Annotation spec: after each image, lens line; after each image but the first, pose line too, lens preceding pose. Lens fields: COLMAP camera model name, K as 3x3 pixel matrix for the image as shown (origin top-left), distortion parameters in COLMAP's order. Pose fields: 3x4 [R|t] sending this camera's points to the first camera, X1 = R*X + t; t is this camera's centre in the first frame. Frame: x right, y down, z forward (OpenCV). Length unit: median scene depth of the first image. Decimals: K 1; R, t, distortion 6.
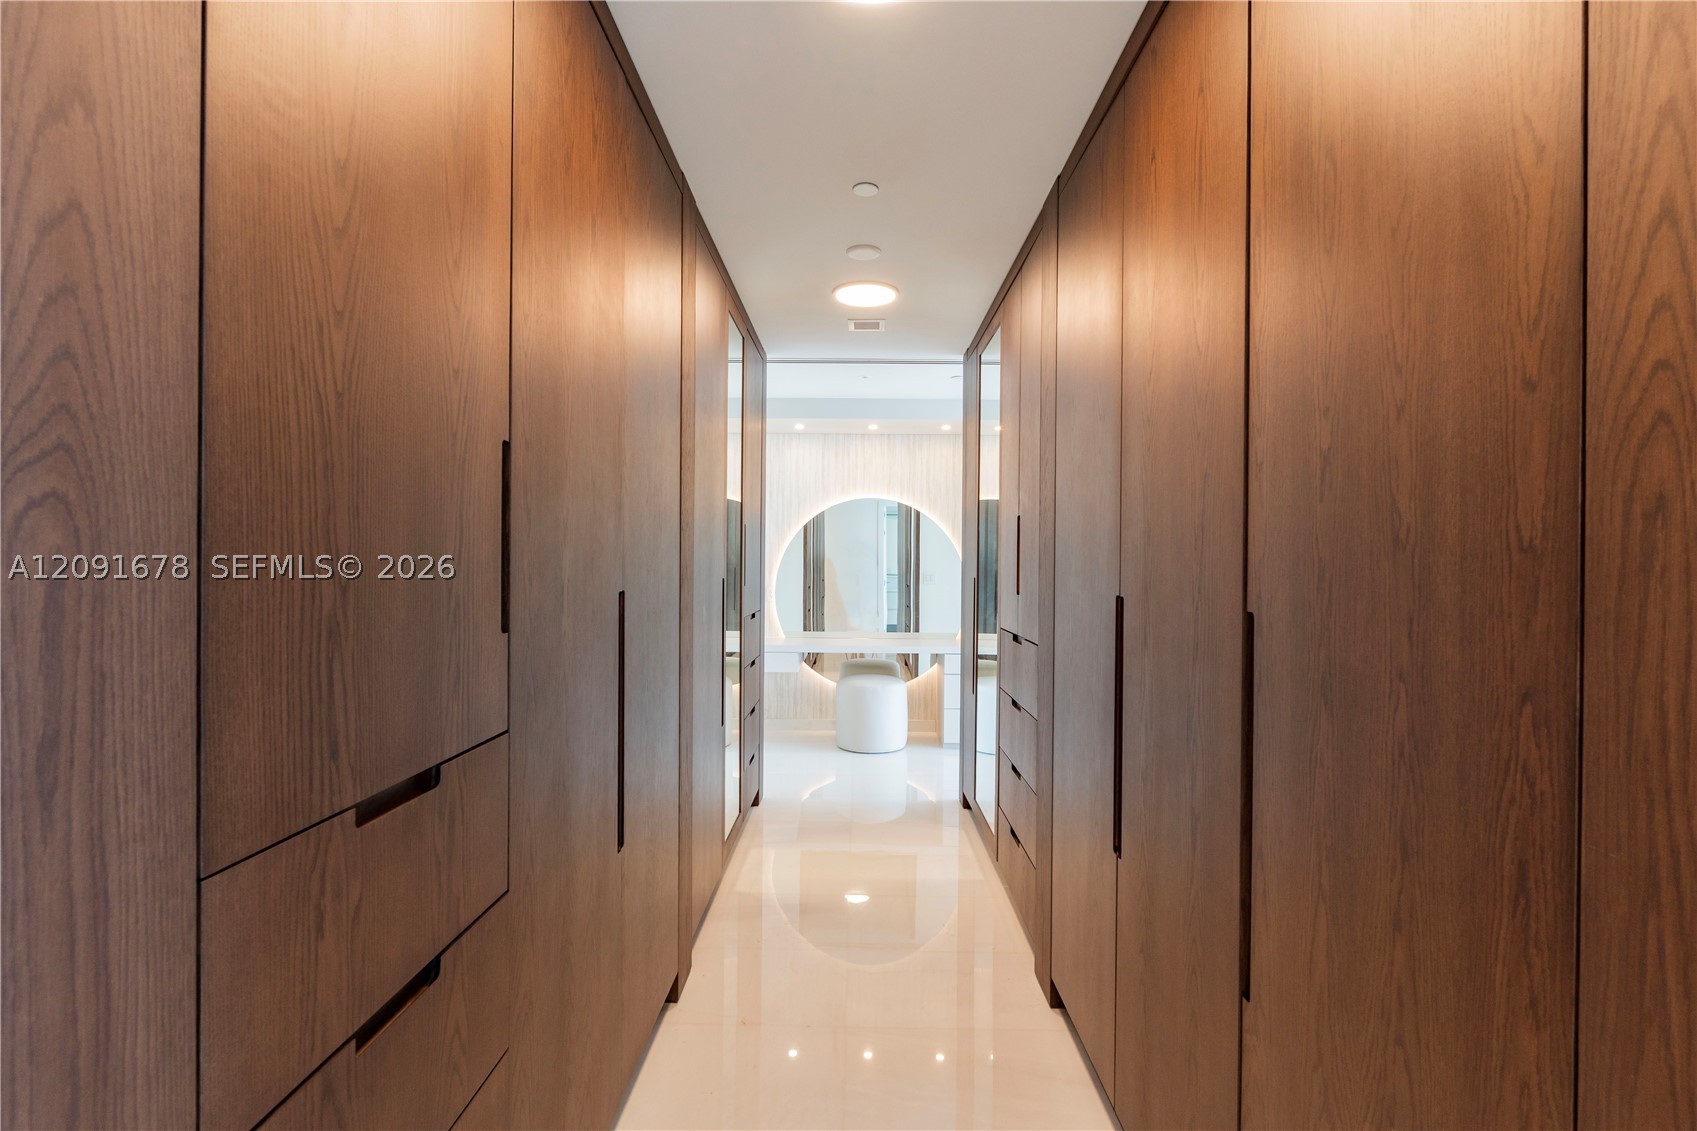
lens RADIAL K [[797.6, 0, 850.3], [0, 797.6, 557.9], [0, 0, 1]] dist [-0.001015, -0.000022]
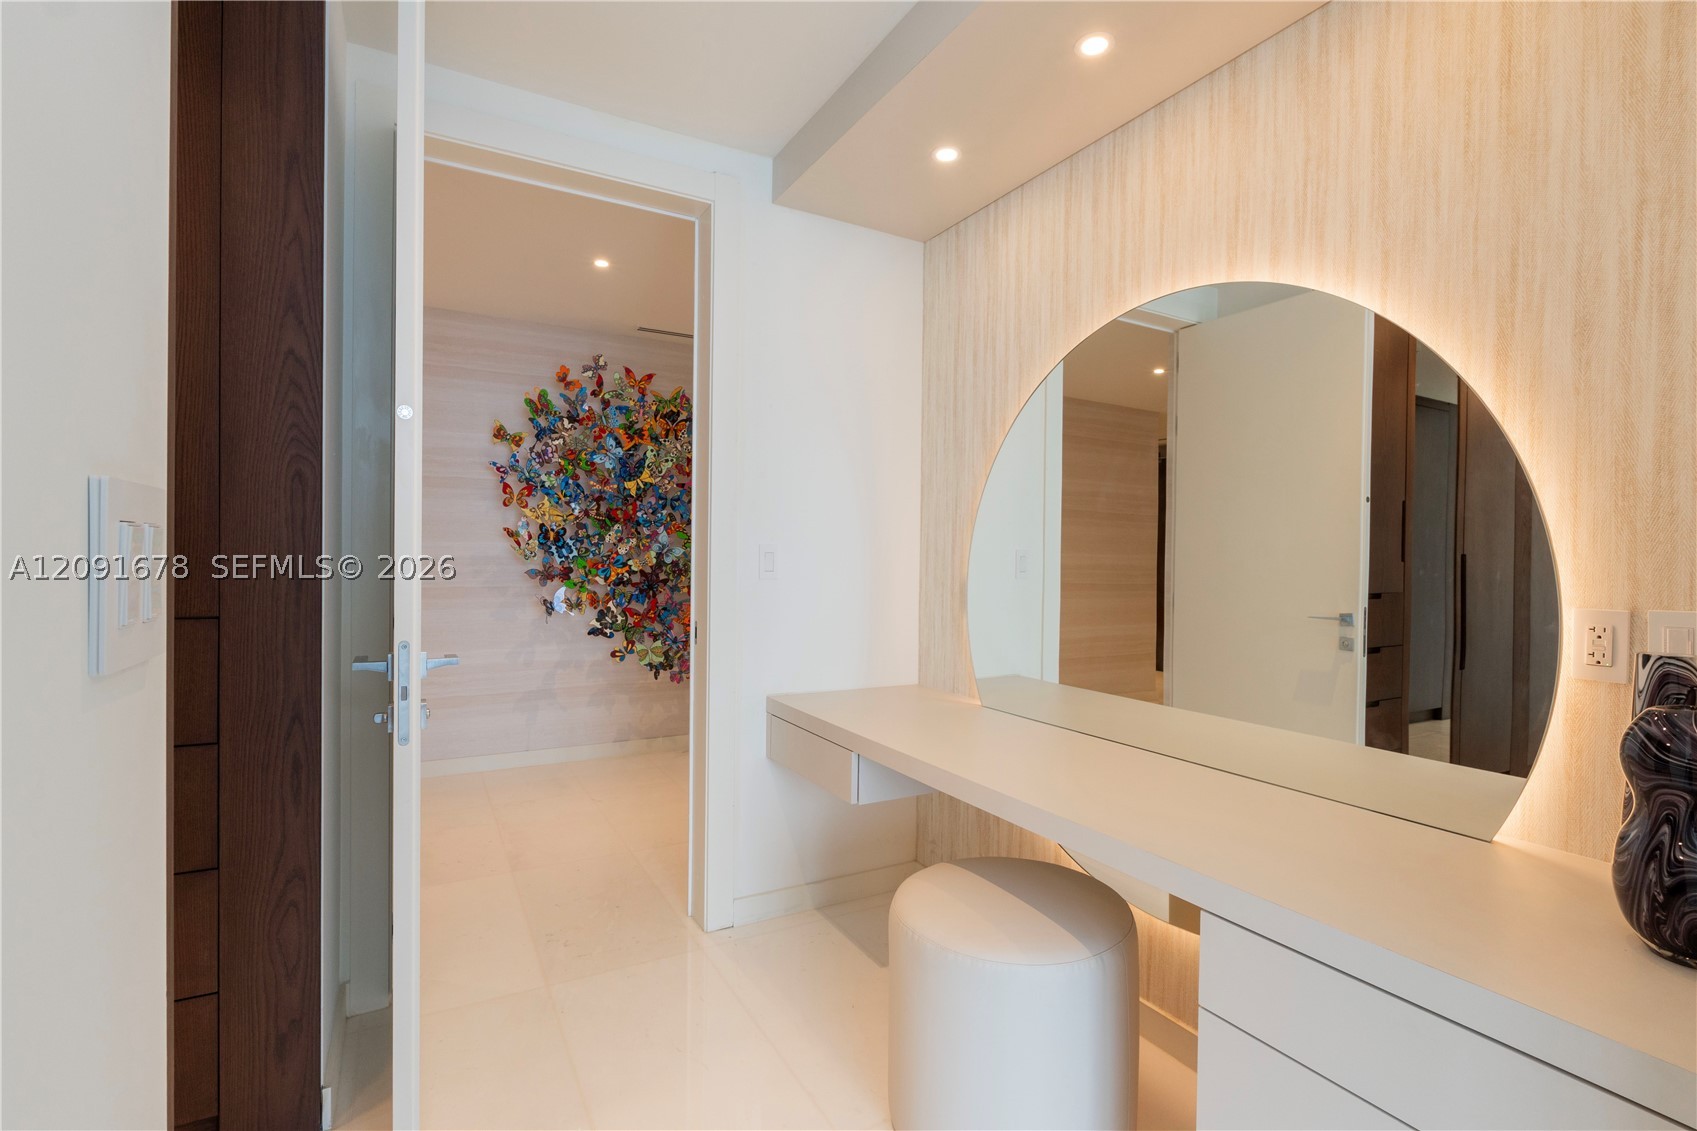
lens RADIAL K [[797.6, 0, 850.3], [0, 797.6, 557.9], [0, 0, 1]] dist [-0.001015, -0.000022]
pose [[0.480587, 0.001337, -0.876946, 0.233123], [-0.007625, 0.999967, -0.002655, 0.025588], [0.876914, 0.007963, 0.480582, 0.743575]]
